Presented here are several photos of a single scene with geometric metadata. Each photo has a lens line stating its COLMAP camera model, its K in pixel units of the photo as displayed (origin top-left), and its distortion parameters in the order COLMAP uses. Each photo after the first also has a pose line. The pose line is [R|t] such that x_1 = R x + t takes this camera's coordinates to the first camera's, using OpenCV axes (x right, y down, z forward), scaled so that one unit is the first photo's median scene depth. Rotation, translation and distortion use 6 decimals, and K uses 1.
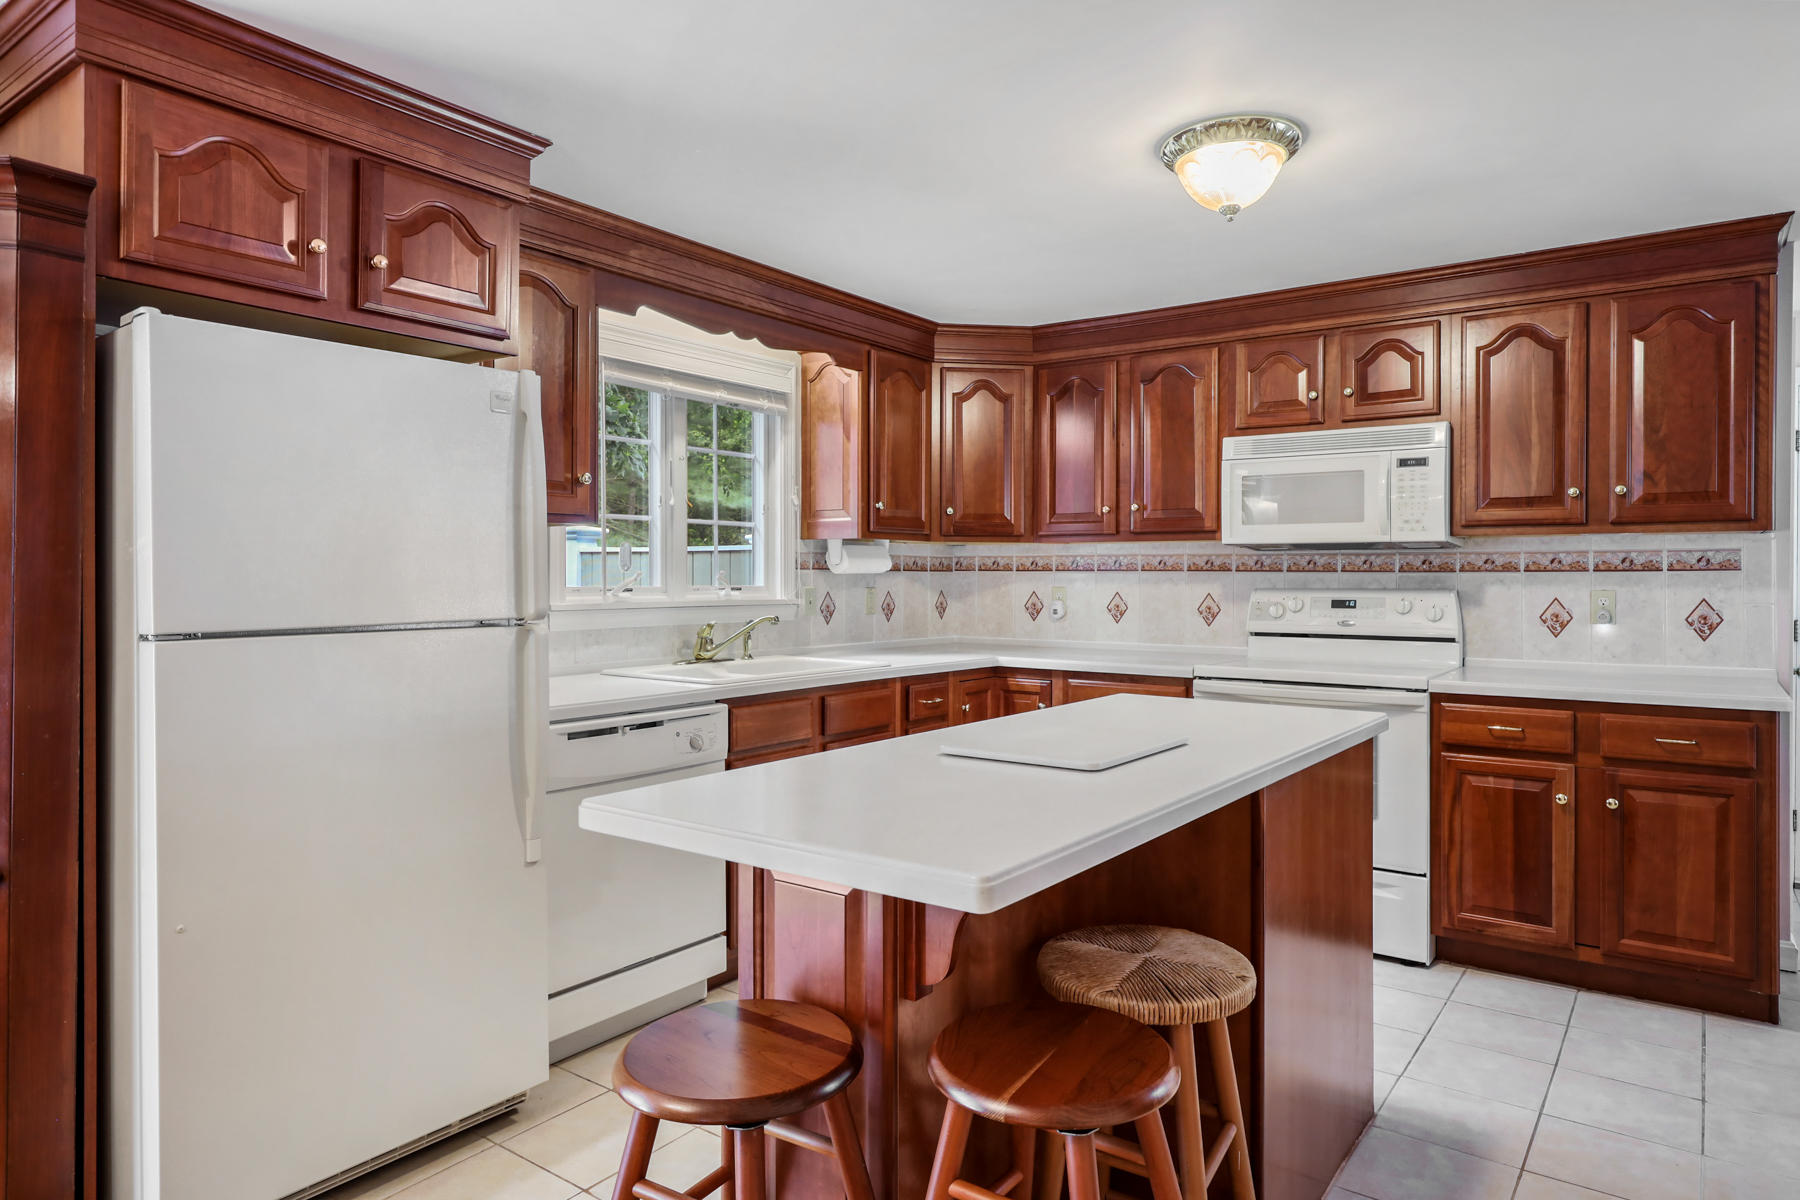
lens RADIAL K [[1093.0, 0, 899.6], [0, 1093.0, 580.5], [0, 0, 1]] dist [0.003293, 0.000122]
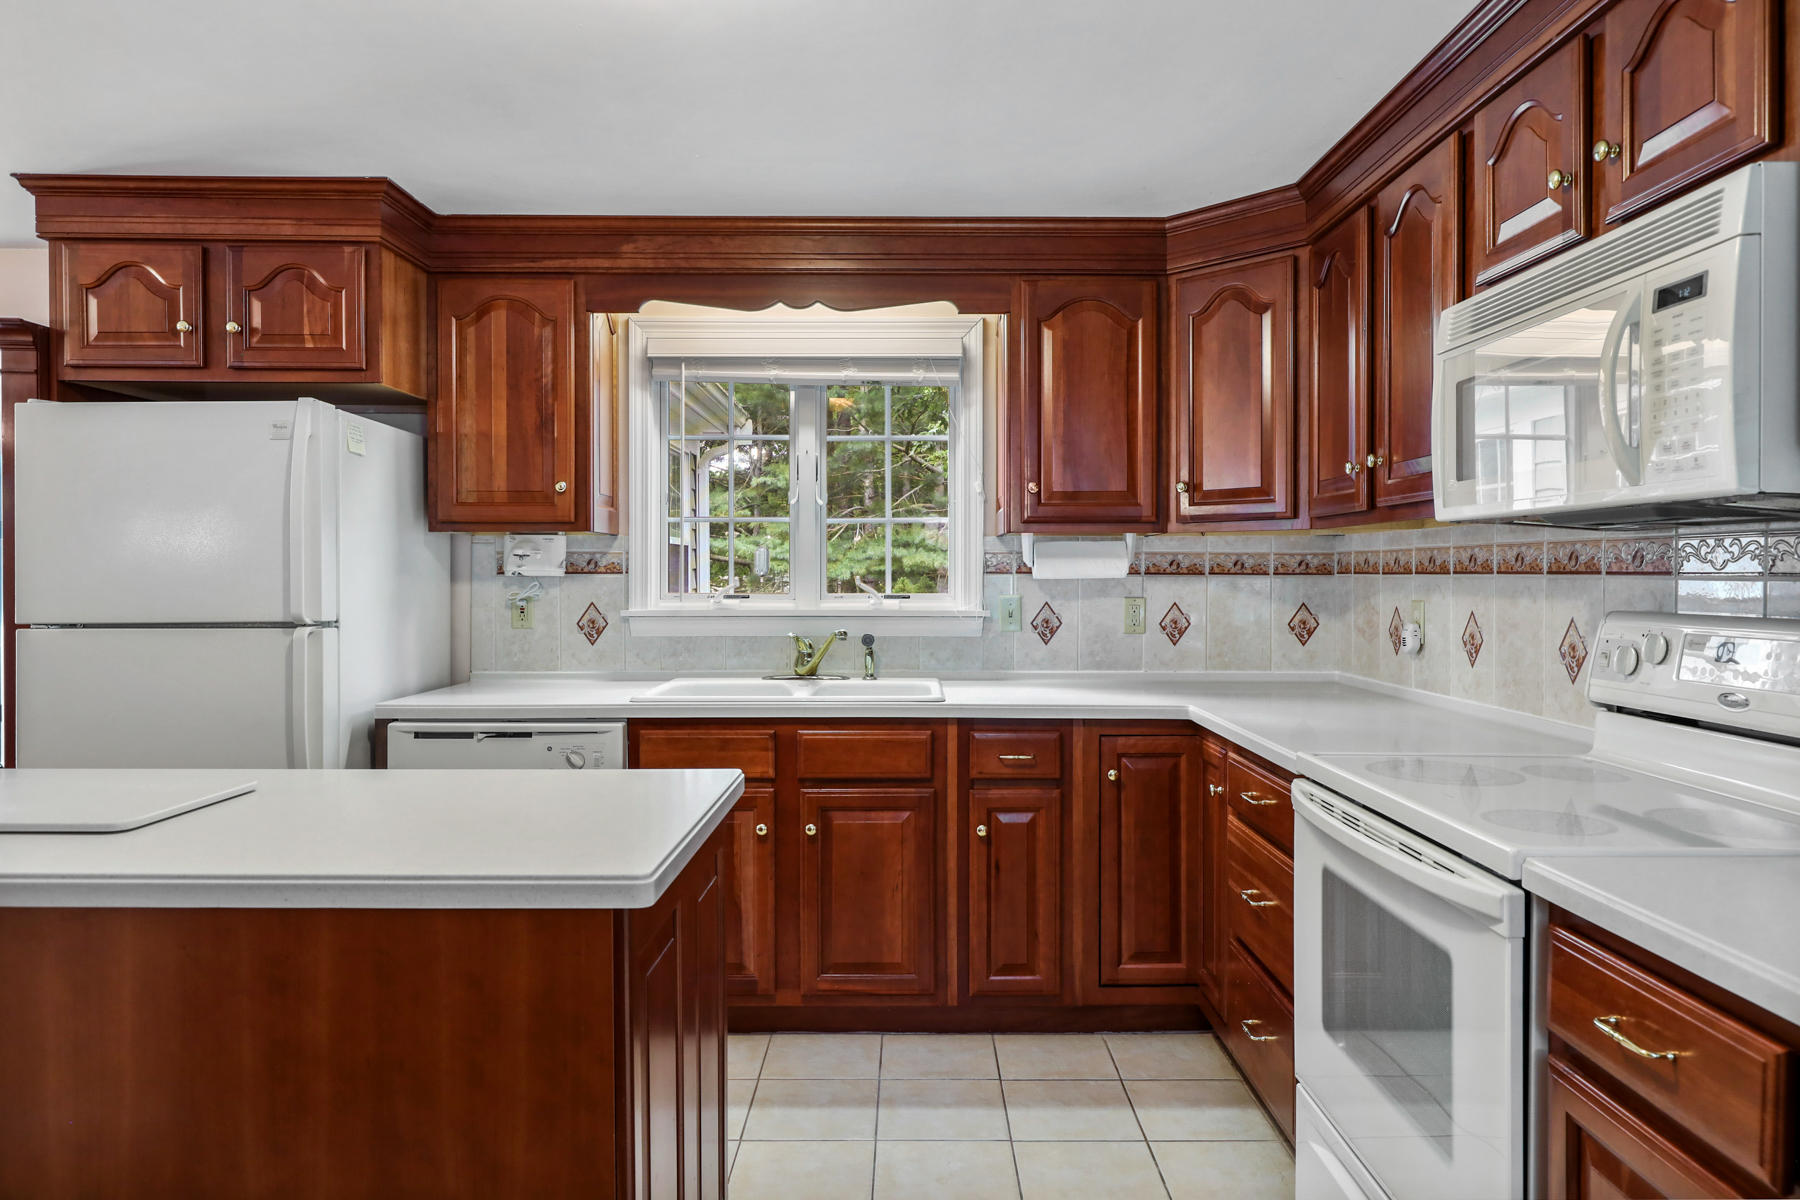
lens RADIAL K [[1105.2, 0, 904.1], [0, 1105.2, 589.1], [0, 0, 1]] dist [0.000590, 0.000002]
pose [[0.594722, 0.008989, -0.803881, 0.614851], [-0.002746, 0.999954, 0.009150, -0.006909], [0.803927, -0.003234, 0.594719, 0.548195]]
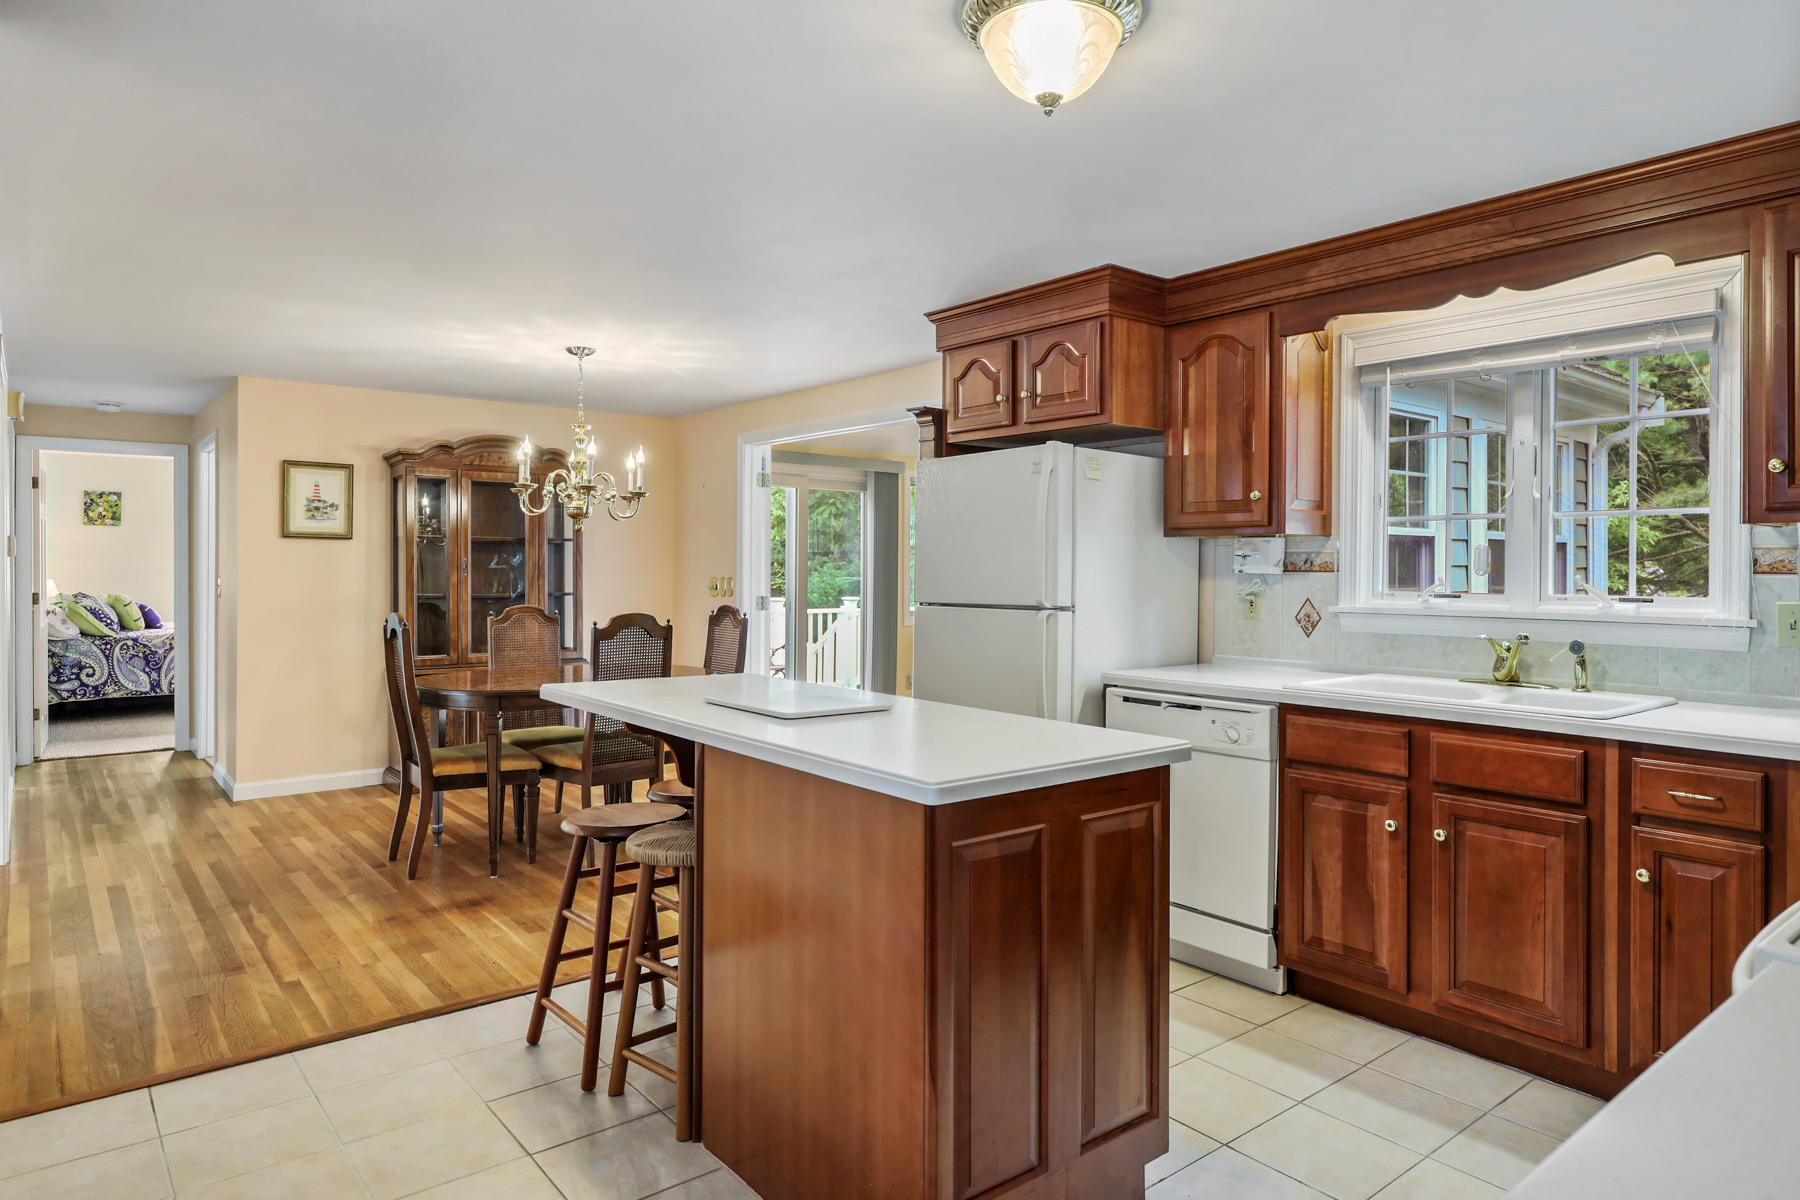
lens RADIAL K [[1065.4, 0, 919.7], [0, 1065.4, 572.0], [0, 0, 1]] dist [0.002462, 0.000256]
pose [[-0.241279, -0.001503, -0.970455, 0.749797], [-0.010191, 0.999948, 0.000985, -0.008035], [0.970402, 0.010127, -0.241282, 0.787794]]
